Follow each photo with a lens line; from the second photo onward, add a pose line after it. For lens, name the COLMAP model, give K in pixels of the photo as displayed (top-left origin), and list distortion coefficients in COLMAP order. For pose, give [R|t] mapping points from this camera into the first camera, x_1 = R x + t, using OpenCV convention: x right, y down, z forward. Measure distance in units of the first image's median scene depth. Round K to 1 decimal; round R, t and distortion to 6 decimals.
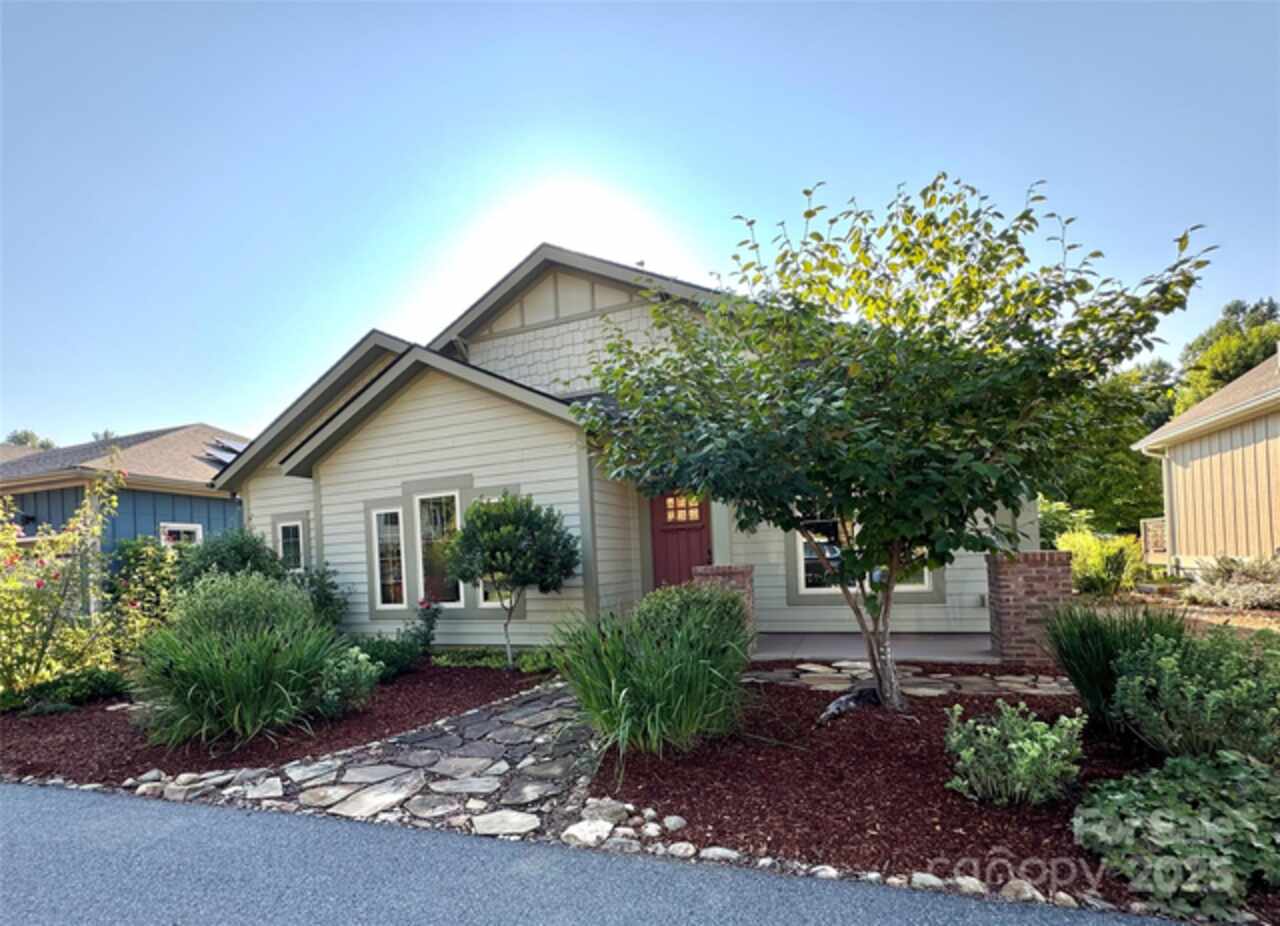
lens RADIAL K [[627.6, 0, 625.9], [0, 627.6, 554.8], [0, 0, 1]] dist [-0.007138, -0.000170]
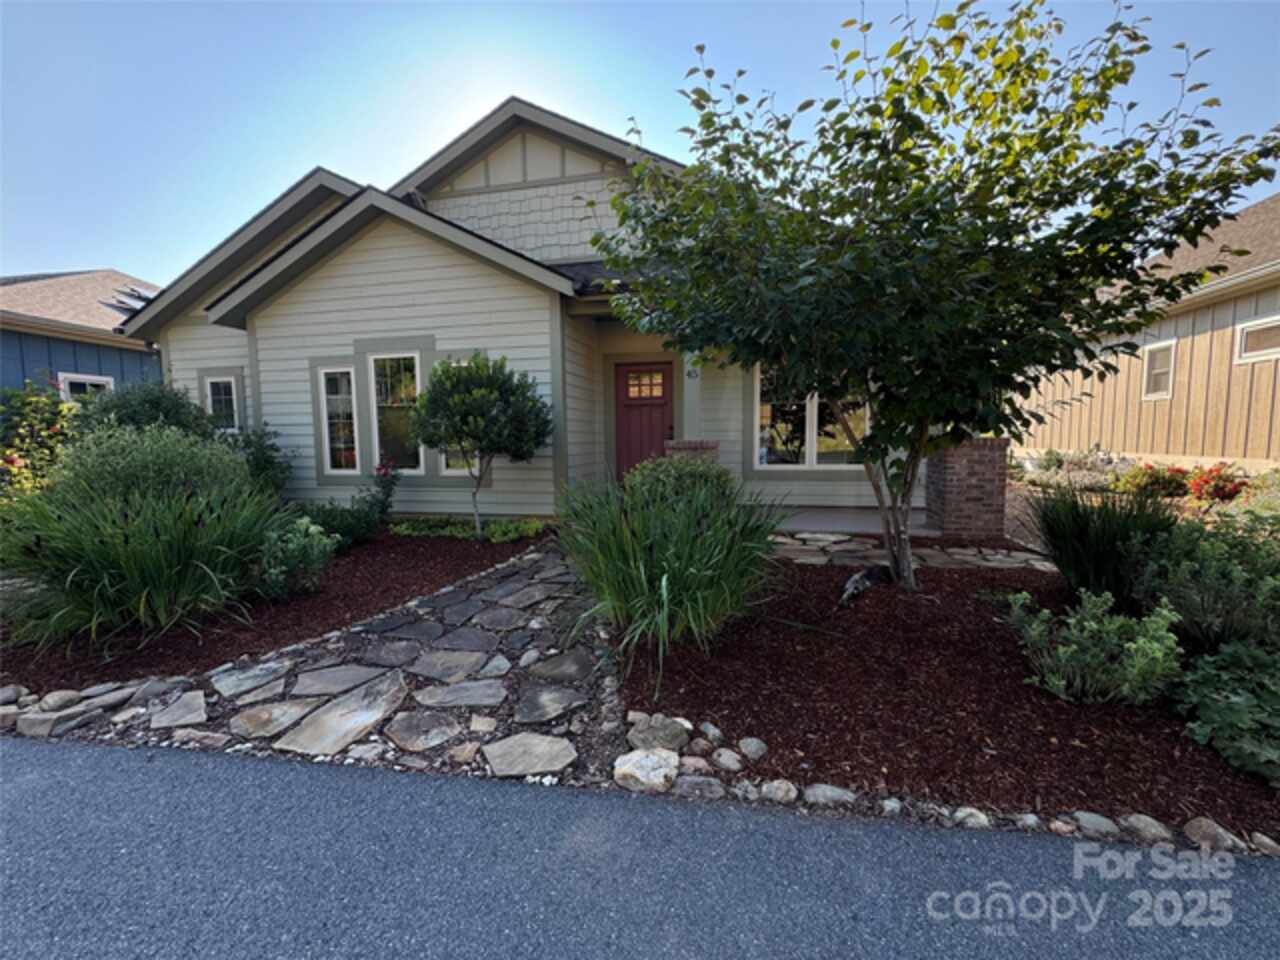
lens RADIAL K [[513.3, 0, 640.0], [0, 513.3, 478.0], [0, 0, 1]] dist [-0.005390, 0.000066]
pose [[0.982503, 0.022661, 0.184865, -0.112391], [-0.037839, 0.996157, 0.078994, 0.020030], [-0.182364, -0.084607, 0.979584, 0.235411]]
